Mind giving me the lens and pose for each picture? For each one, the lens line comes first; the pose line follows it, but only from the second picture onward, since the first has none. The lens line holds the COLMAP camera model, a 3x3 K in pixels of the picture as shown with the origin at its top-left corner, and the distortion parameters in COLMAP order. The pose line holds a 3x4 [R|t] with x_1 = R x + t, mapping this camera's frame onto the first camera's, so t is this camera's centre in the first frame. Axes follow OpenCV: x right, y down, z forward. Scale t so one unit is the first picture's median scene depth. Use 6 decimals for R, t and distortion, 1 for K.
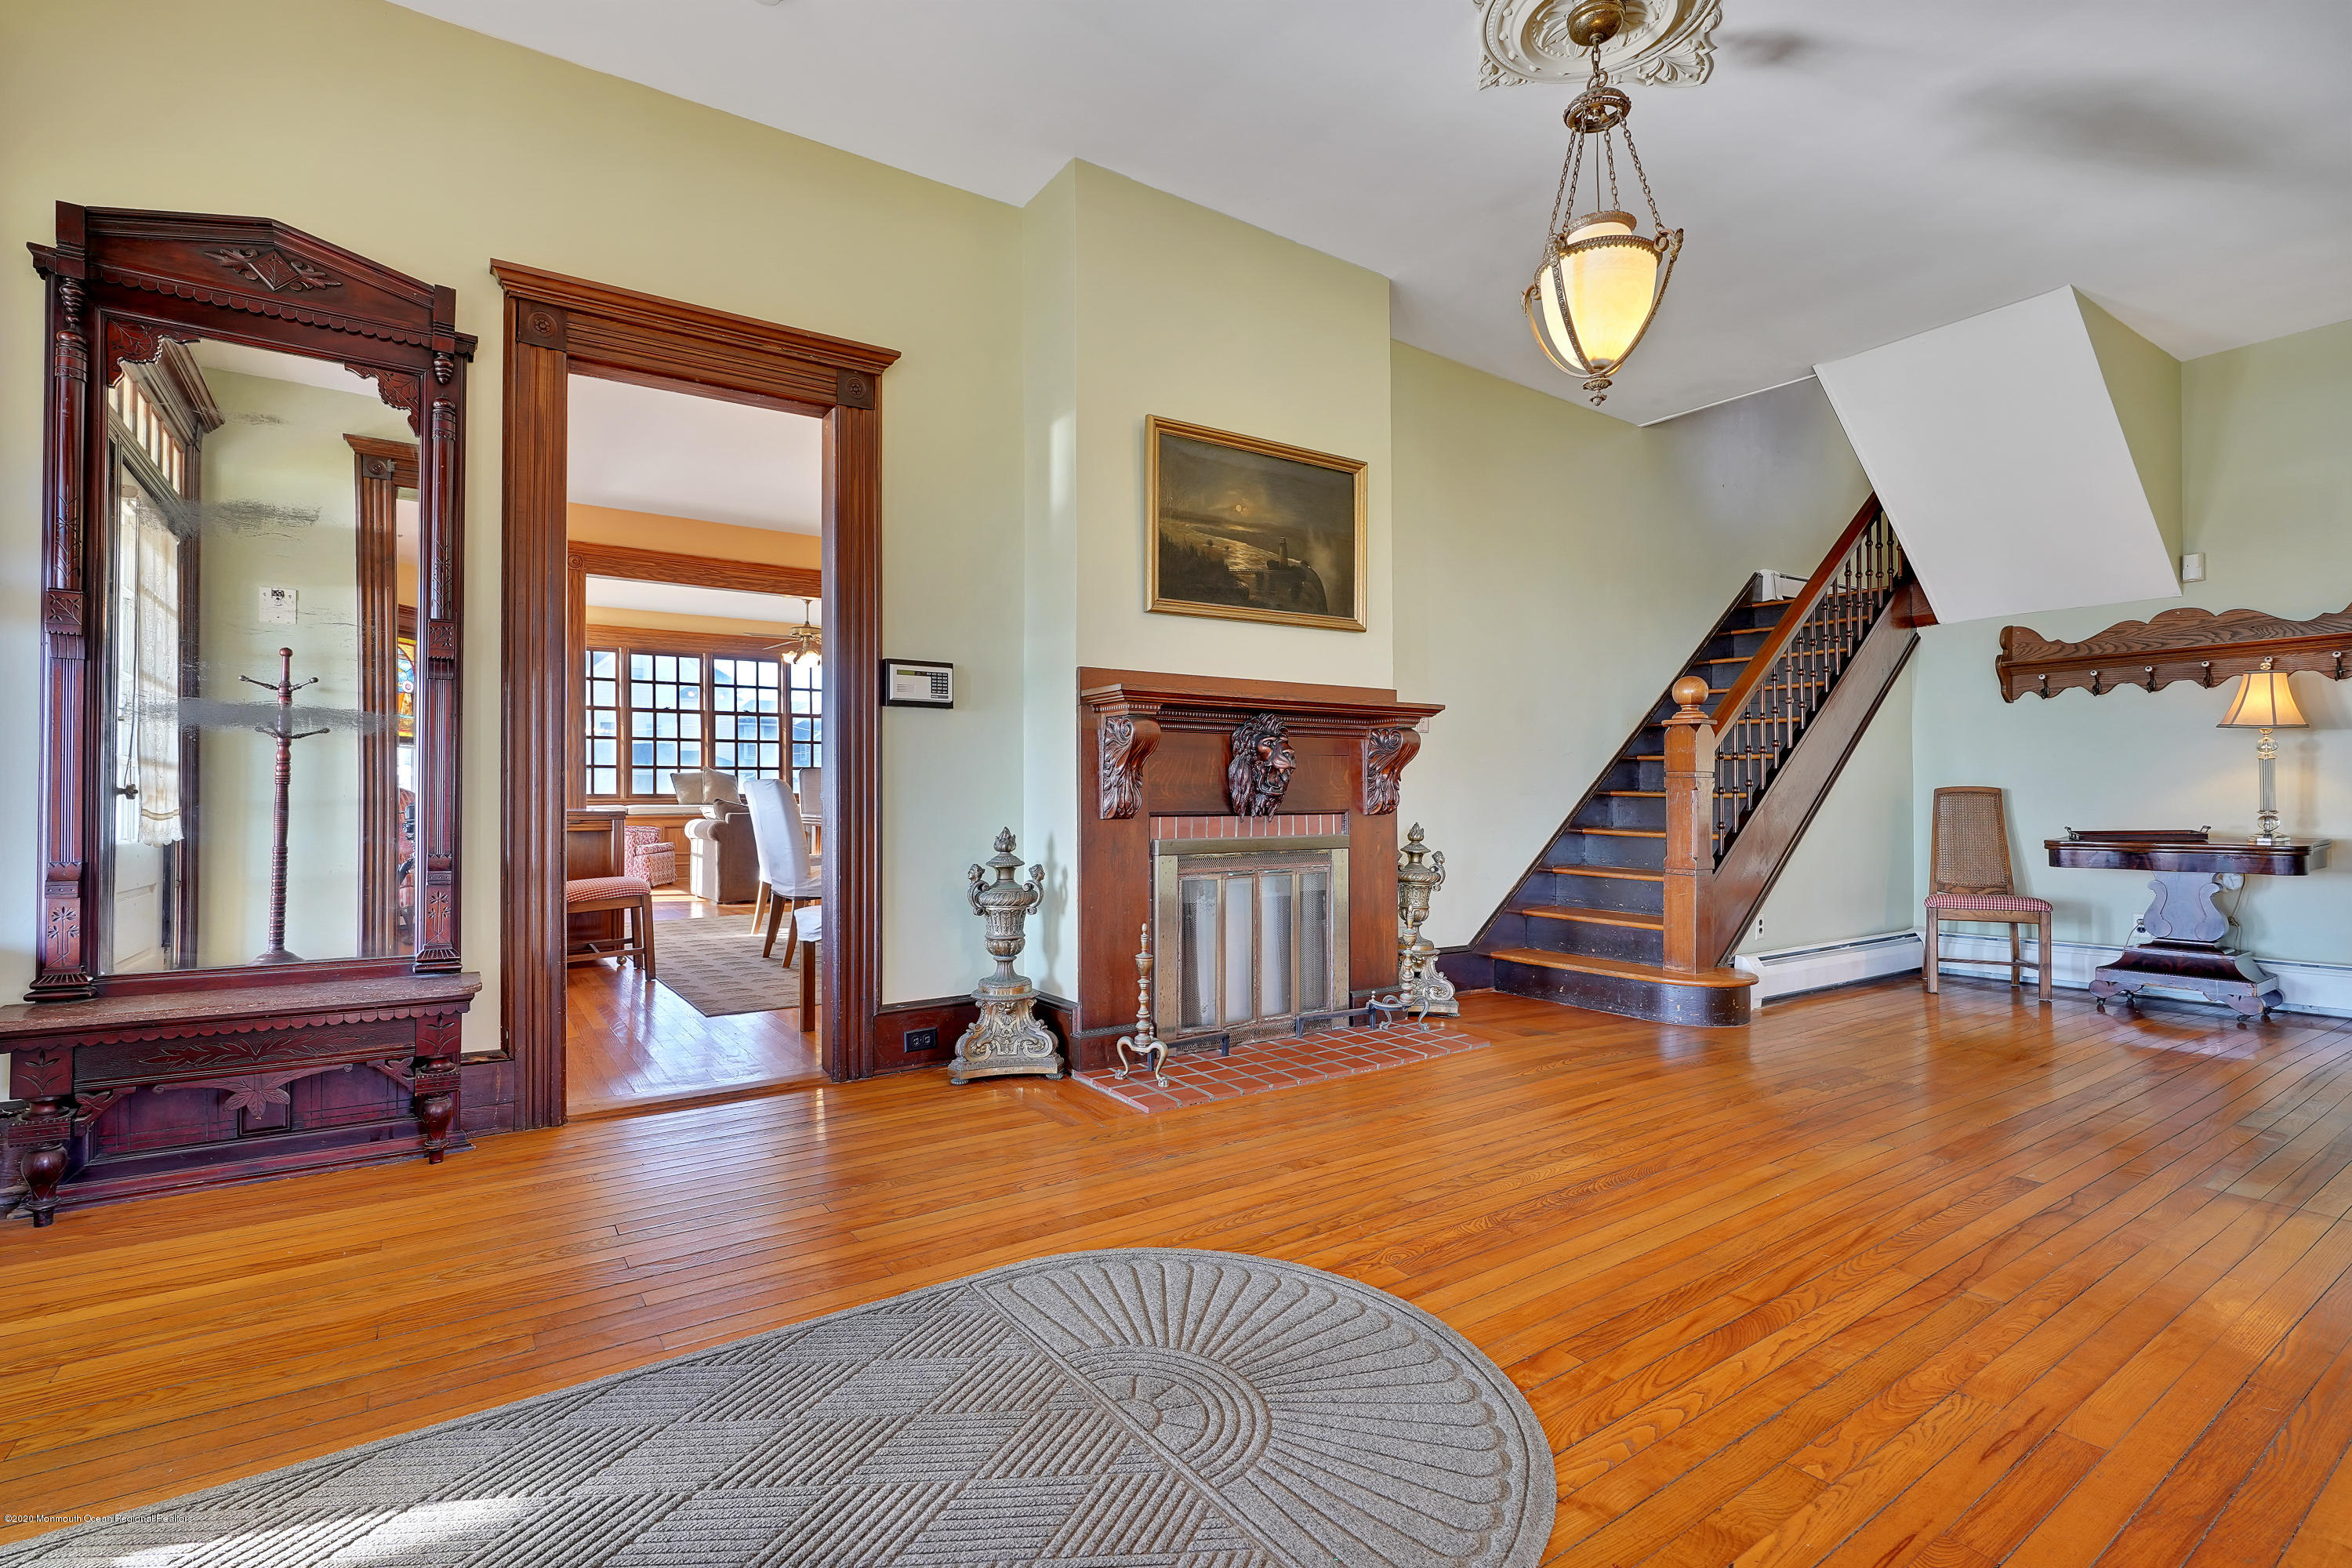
lens RADIAL K [[1090.7, 0, 1174.8], [0, 1090.7, 781.4], [0, 0, 1]] dist [-0.002337, 0.000830]
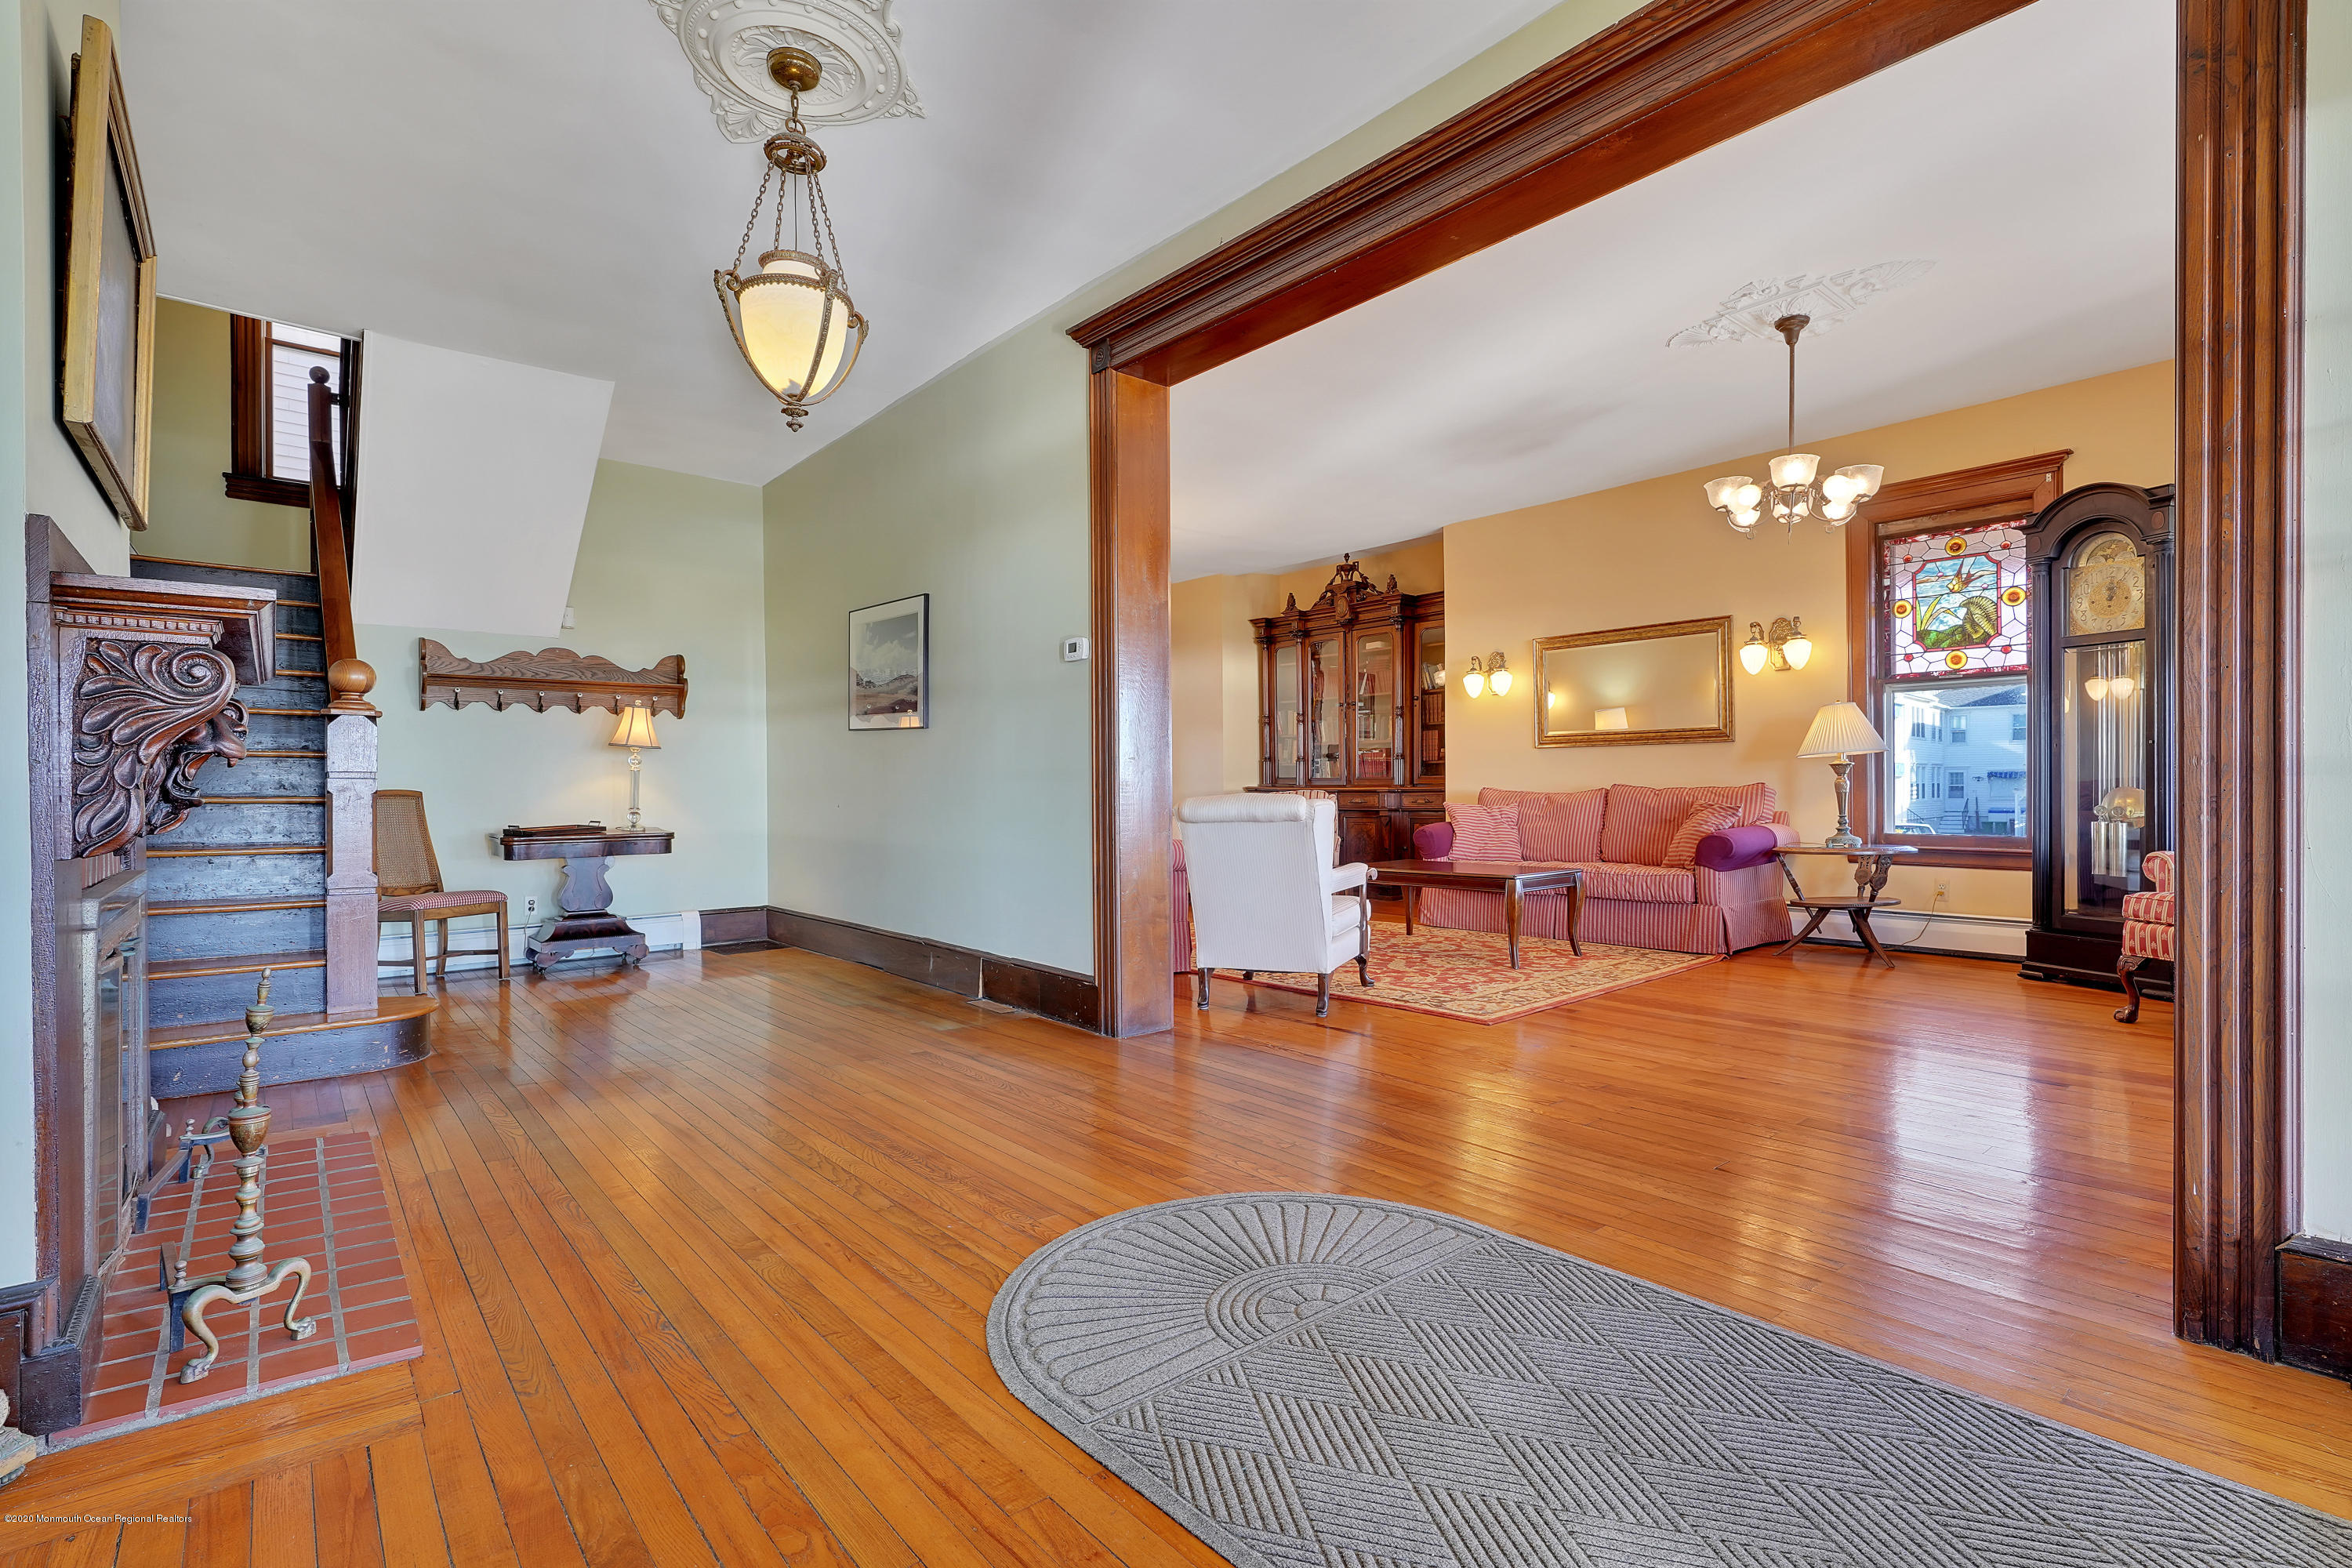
lens RADIAL K [[1090.7, 0, 1182.8], [0, 1090.7, 788.6], [0, 0, 1]] dist [-0.002337, 0.000830]
pose [[-0.089423, 0.002368, 0.995991, -0.401679], [-0.007096, 0.999970, -0.003014, 0.001594], [-0.995968, -0.007338, -0.089404, 0.410930]]
